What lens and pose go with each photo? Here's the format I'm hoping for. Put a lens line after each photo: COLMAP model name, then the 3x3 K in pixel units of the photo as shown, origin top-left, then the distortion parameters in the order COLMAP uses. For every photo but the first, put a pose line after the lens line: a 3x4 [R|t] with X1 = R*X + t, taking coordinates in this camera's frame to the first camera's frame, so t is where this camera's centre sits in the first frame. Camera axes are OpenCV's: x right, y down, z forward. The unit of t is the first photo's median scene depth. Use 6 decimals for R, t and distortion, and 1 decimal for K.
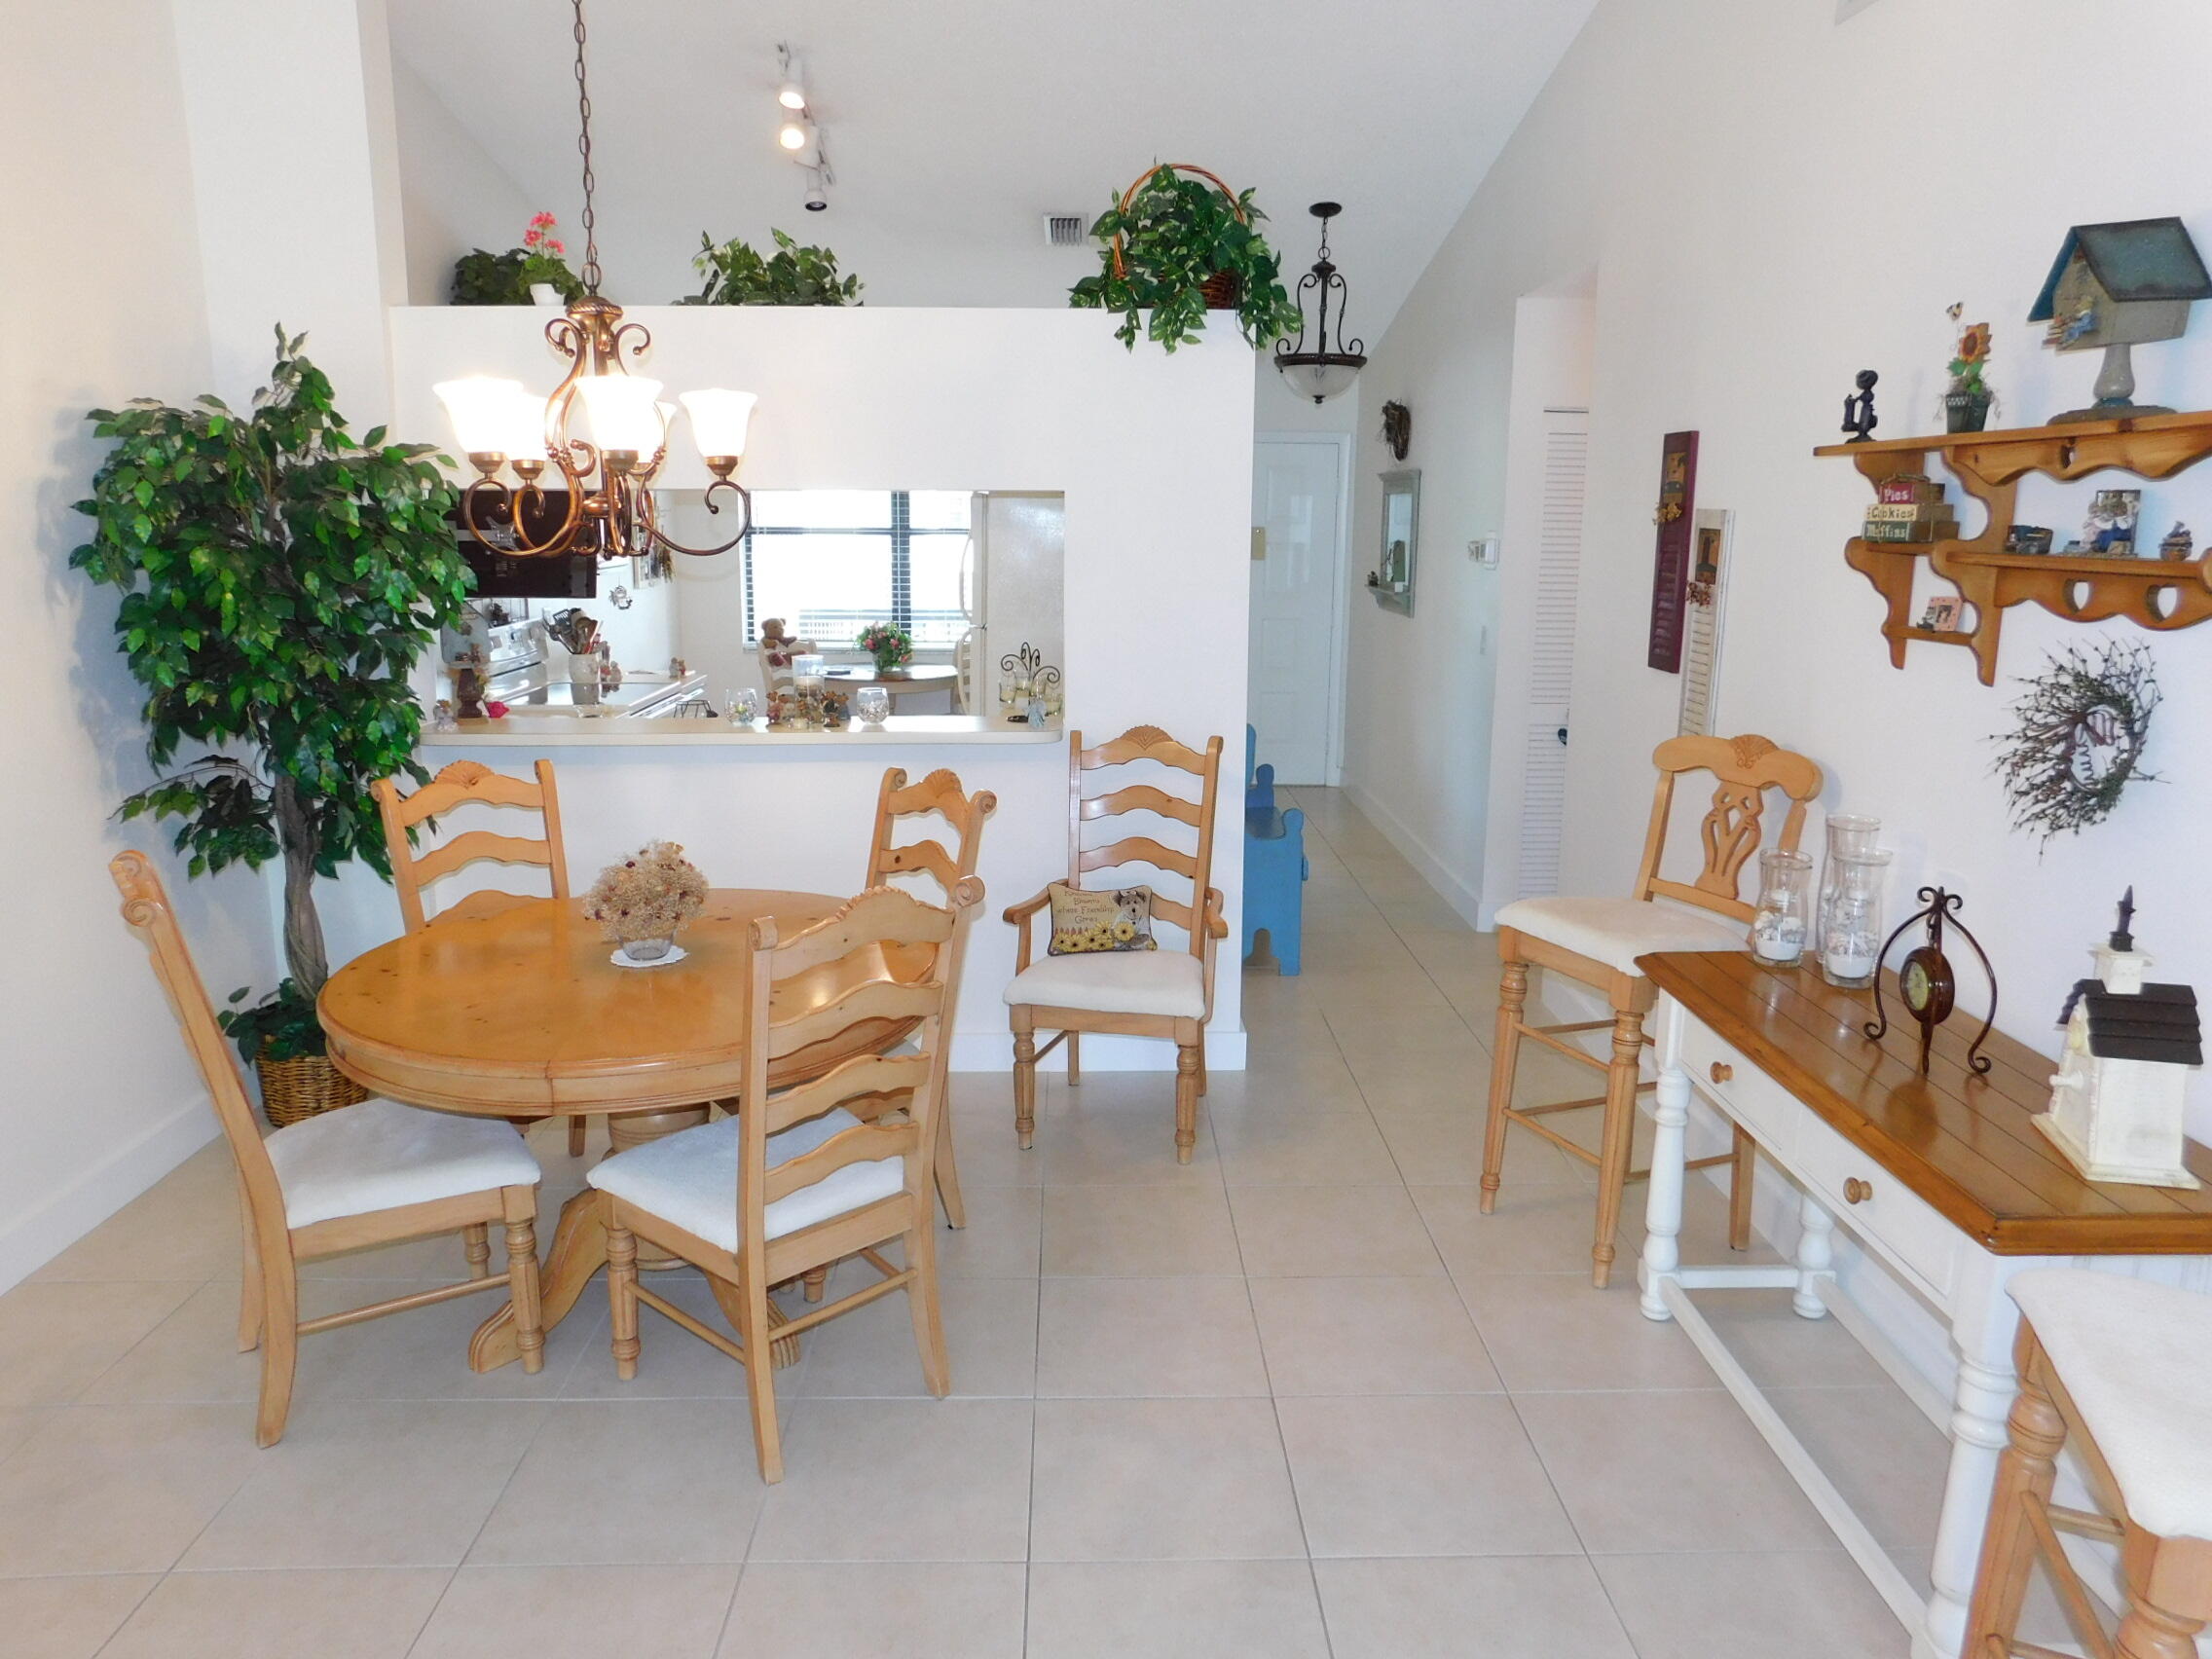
lens RADIAL K [[1471.3, 0, 1111.2], [0, 1471.3, 818.6], [0, 0, 1]] dist [-0.062265, 0.055144]
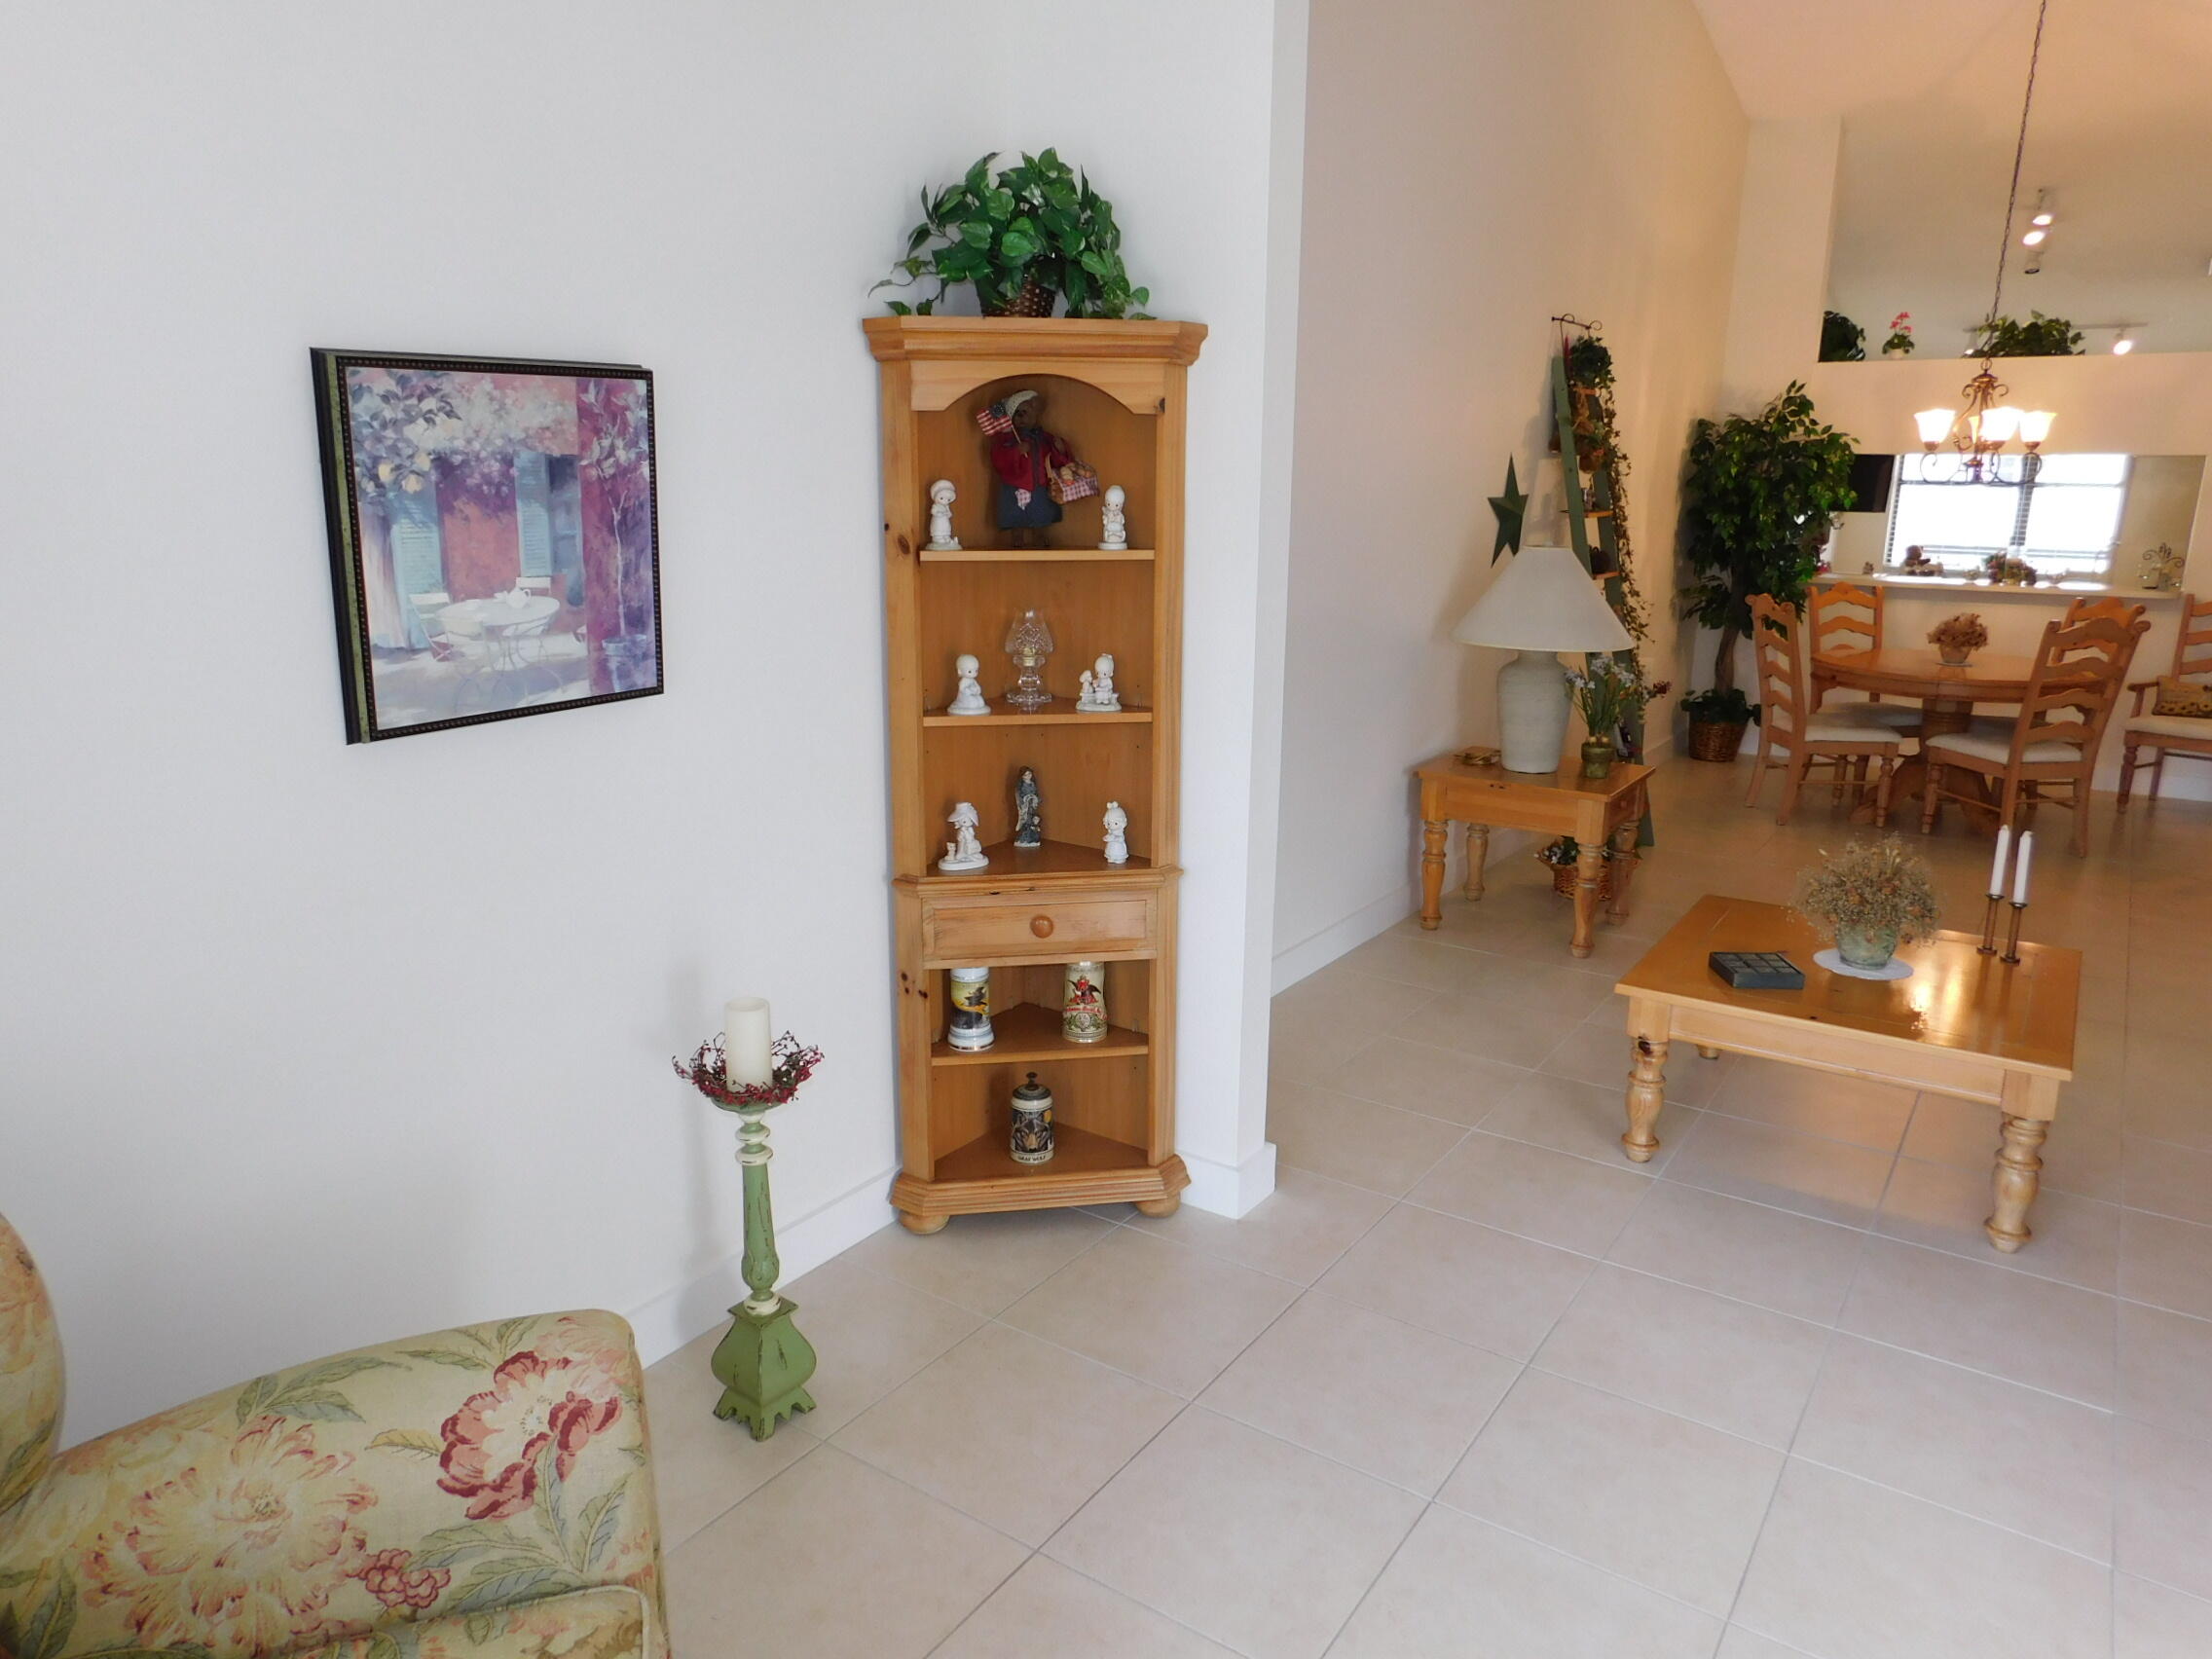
lens RADIAL K [[1471.3, 0, 1111.2], [0, 1471.3, 818.6], [0, 0, 1]] dist [-0.062265, 0.055144]
pose [[0.805997, 0.140446, -0.575016, -0.032919], [-0.123684, 0.989960, 0.068428, 0.246857], [0.578853, 0.015968, 0.815276, -1.148402]]
